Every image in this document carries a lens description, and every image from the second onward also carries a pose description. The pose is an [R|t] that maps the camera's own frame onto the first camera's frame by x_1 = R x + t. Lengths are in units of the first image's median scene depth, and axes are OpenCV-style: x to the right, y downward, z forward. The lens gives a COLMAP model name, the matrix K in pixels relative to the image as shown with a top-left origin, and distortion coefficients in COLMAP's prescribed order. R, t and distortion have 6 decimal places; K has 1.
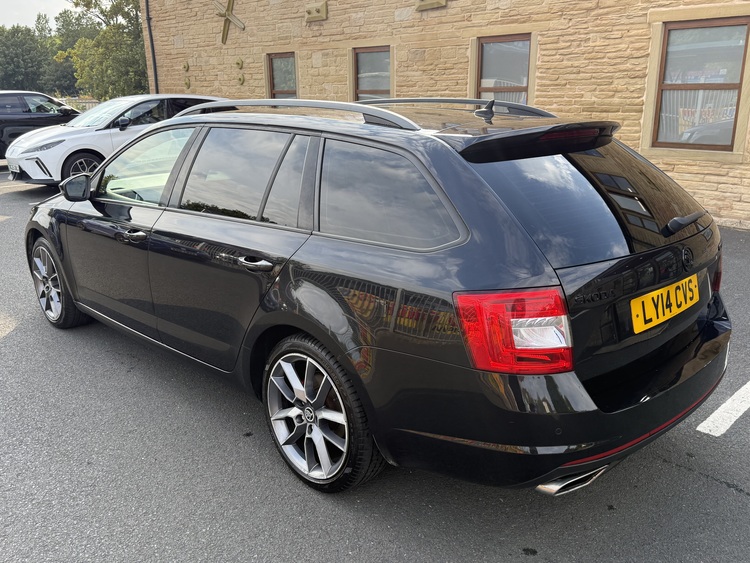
lens RADIAL K [[665.5, 0, 375.1], [0, 665.5, 281.8], [0, 0, 1]] dist [0.041347, -0.012258]
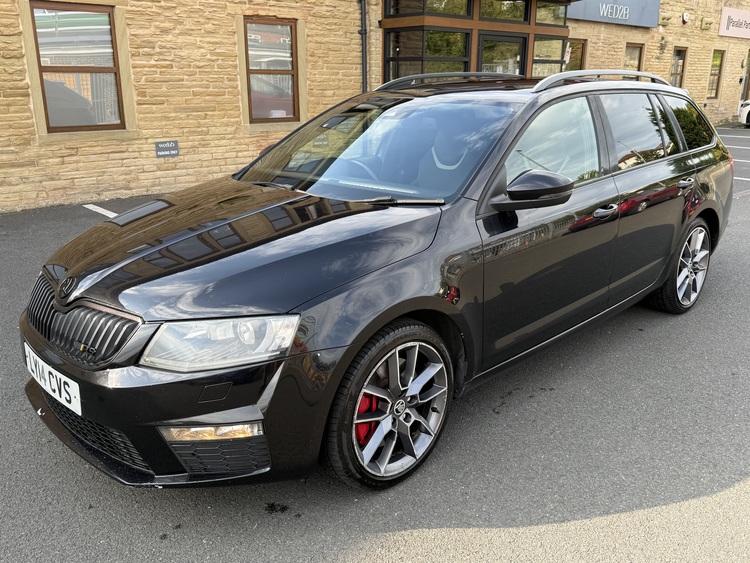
lens RADIAL K [[665.5, 0, 375.0], [0, 665.5, 281.9], [0, 0, 1]] dist [0.041347, -0.012258]
pose [[0.004177, -0.291931, 0.956430, -0.582440], [0.279952, 0.918535, 0.279142, -0.151205], [-0.960005, 0.266588, 0.085564, 0.559930]]
